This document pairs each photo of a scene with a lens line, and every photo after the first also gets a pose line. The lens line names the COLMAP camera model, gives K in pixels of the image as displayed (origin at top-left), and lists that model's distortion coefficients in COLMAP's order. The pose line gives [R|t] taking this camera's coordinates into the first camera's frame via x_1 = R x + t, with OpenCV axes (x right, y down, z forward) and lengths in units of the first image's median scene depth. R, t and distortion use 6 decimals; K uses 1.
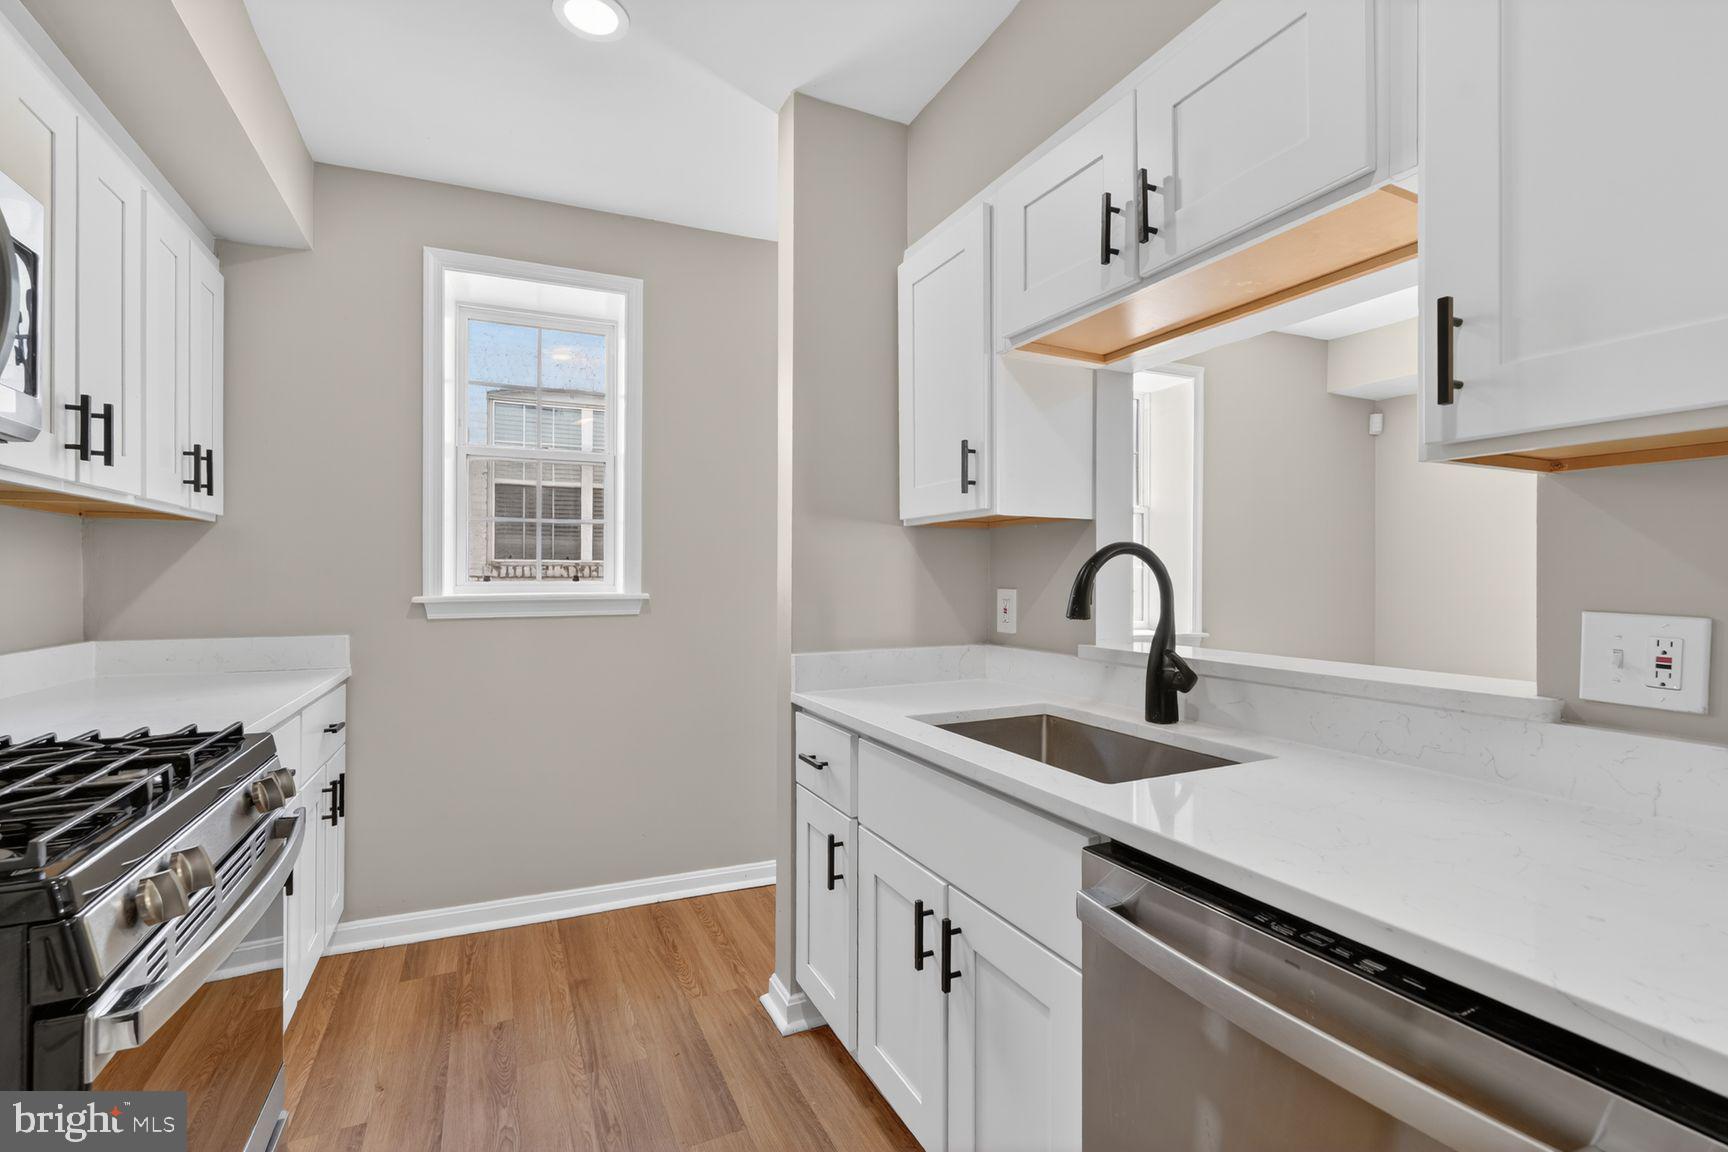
lens RADIAL K [[768.2, 0, 863.2], [0, 768.2, 575.7], [0, 0, 1]] dist [0.007545, 0.000441]
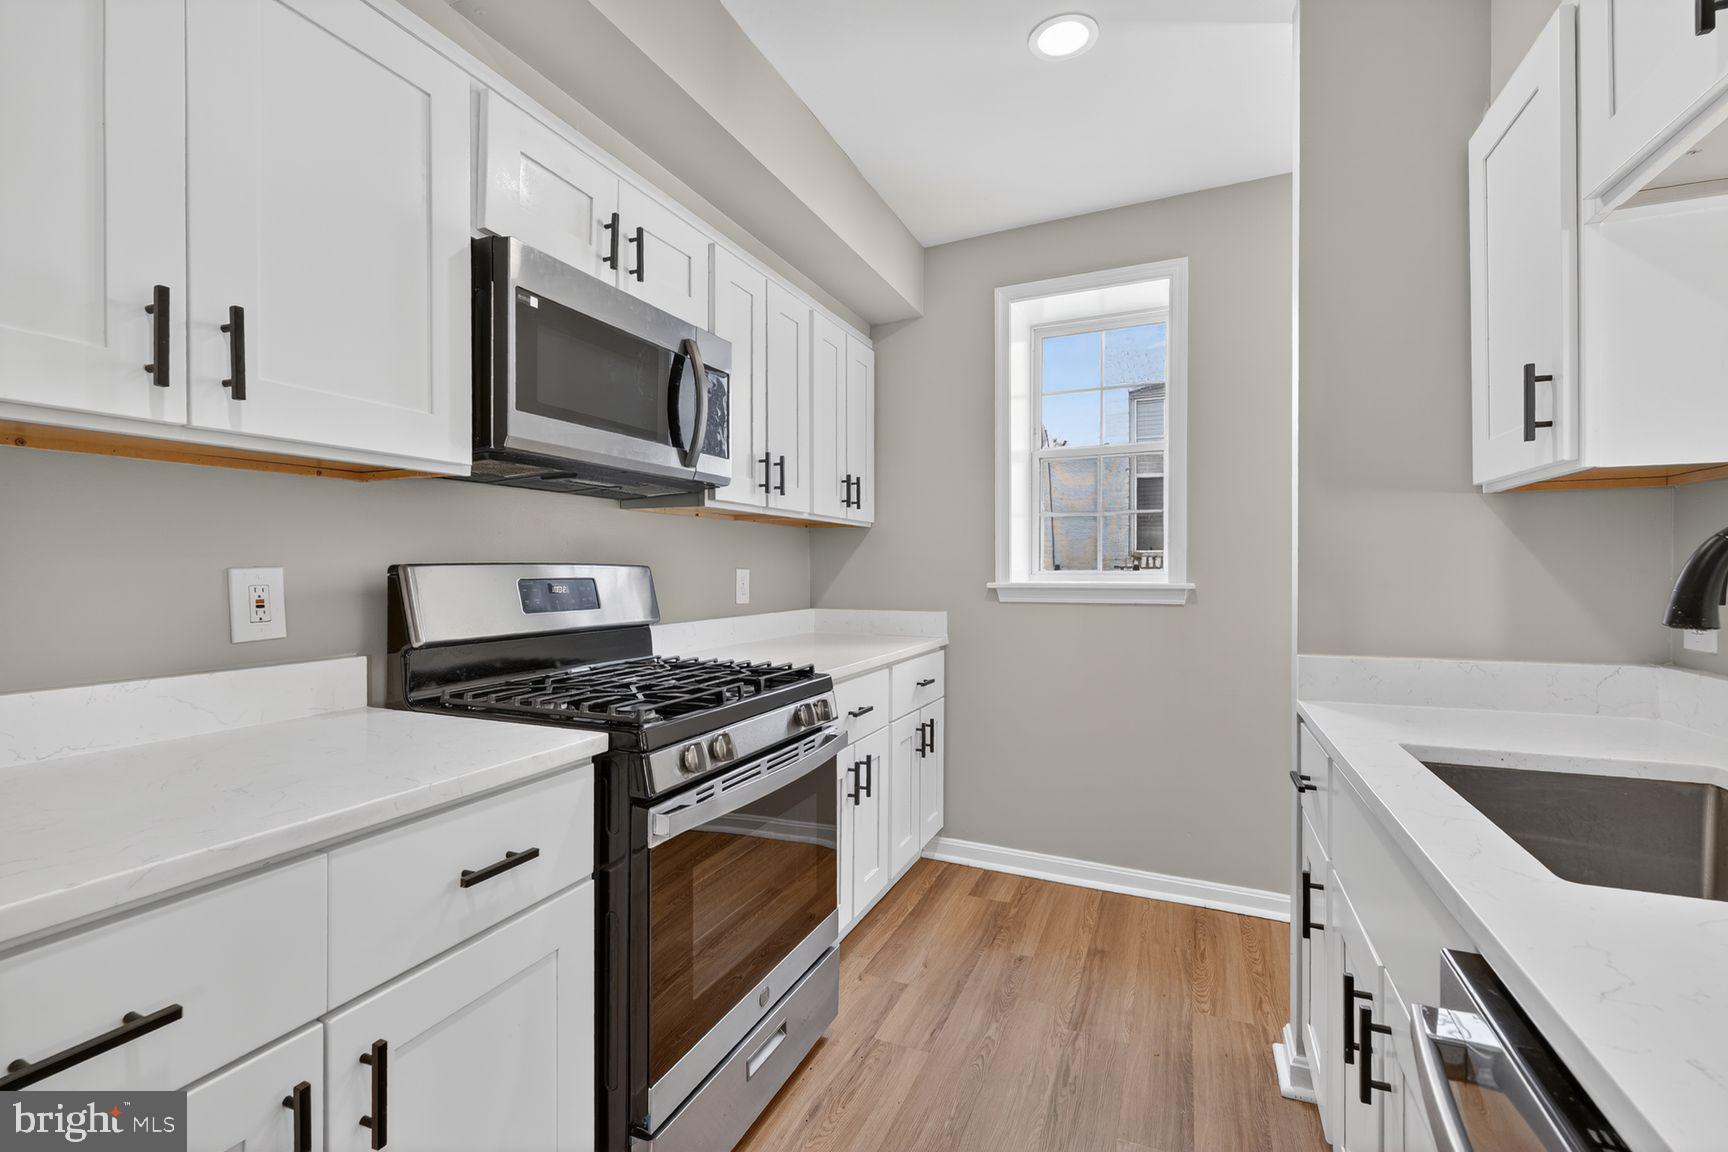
lens RADIAL K [[768.2, 0, 861.0], [0, 768.2, 571.1], [0, 0, 1]] dist [0.007545, 0.000441]
pose [[0.656699, 0.000546, -0.754152, 0.247832], [0.003884, 0.999984, 0.004105, 0.004637], [0.754142, -0.005625, 0.656687, 0.081365]]
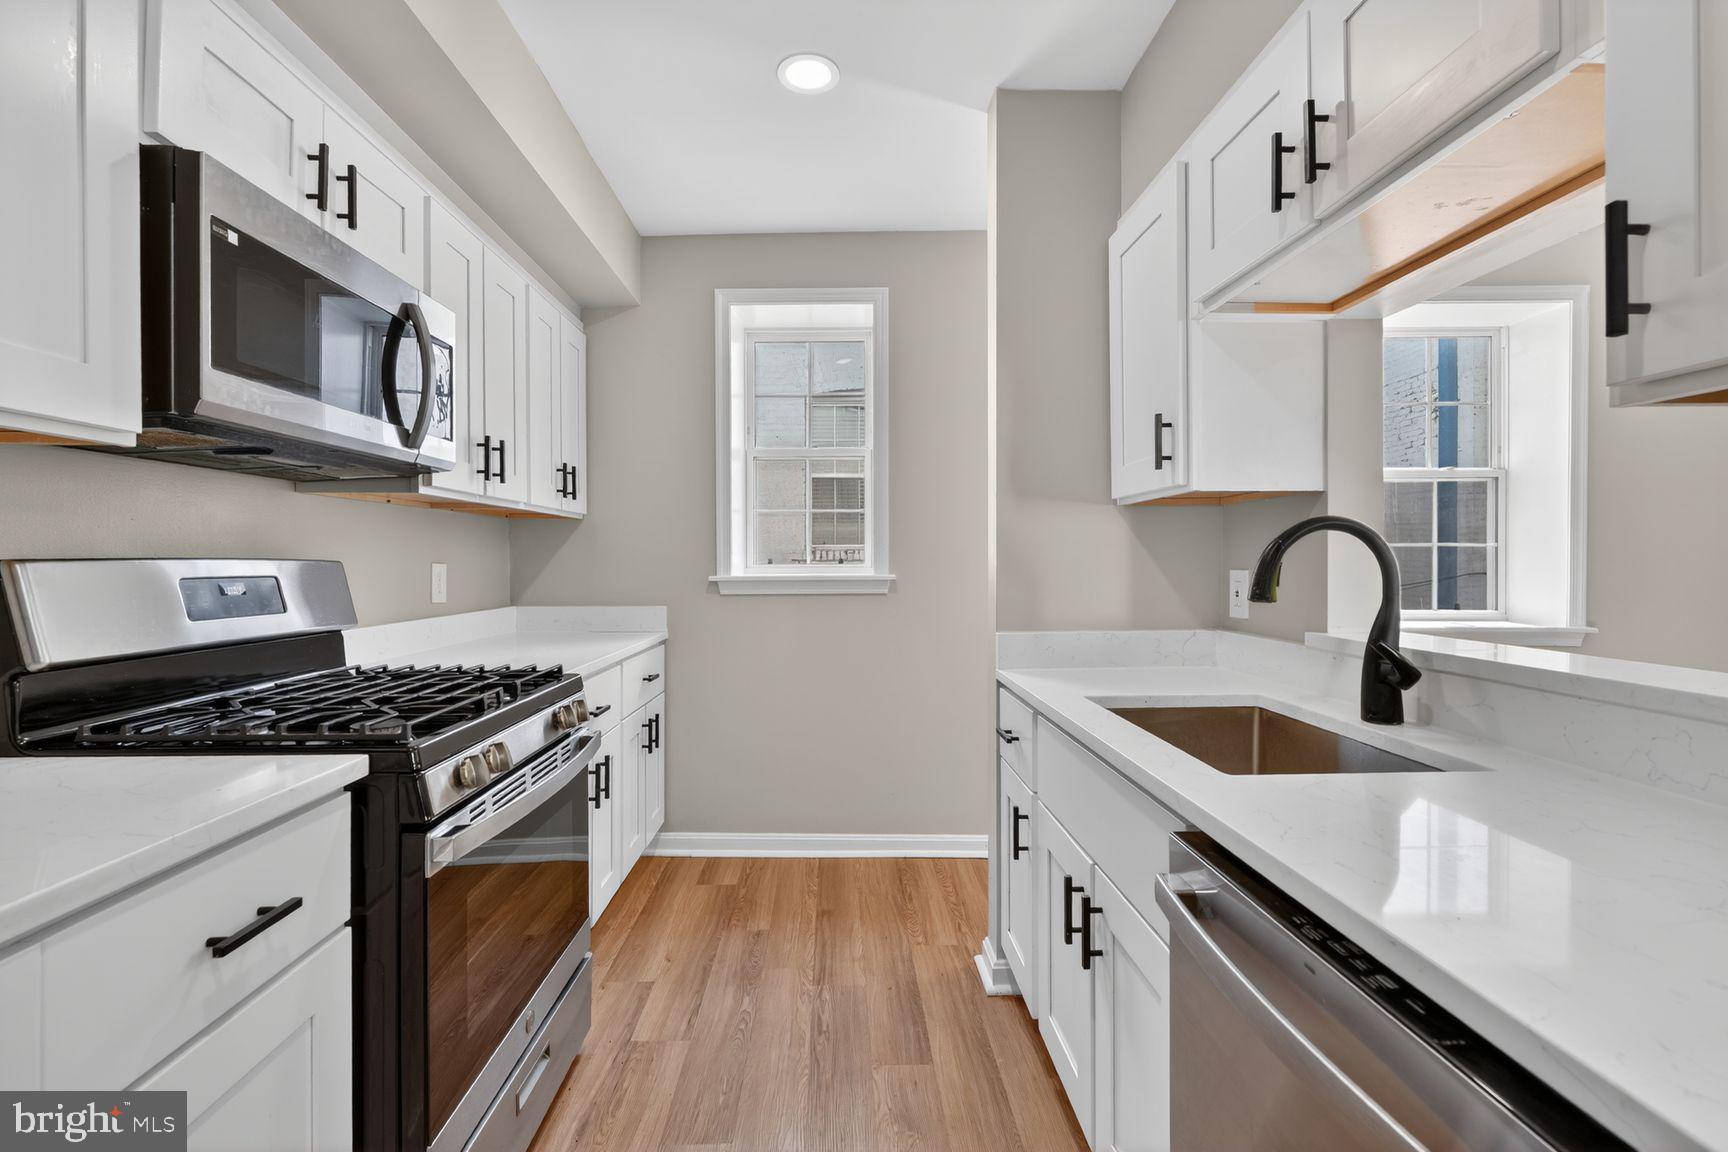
lens RADIAL K [[768.2, 0, 856.1], [0, 768.2, 564.1], [0, 0, 1]] dist [0.007545, 0.000441]
pose [[0.911842, -0.002635, -0.410532, 0.171466], [0.005705, 0.999964, 0.006254, 0.002310], [0.410501, -0.008045, 0.911825, -0.026899]]
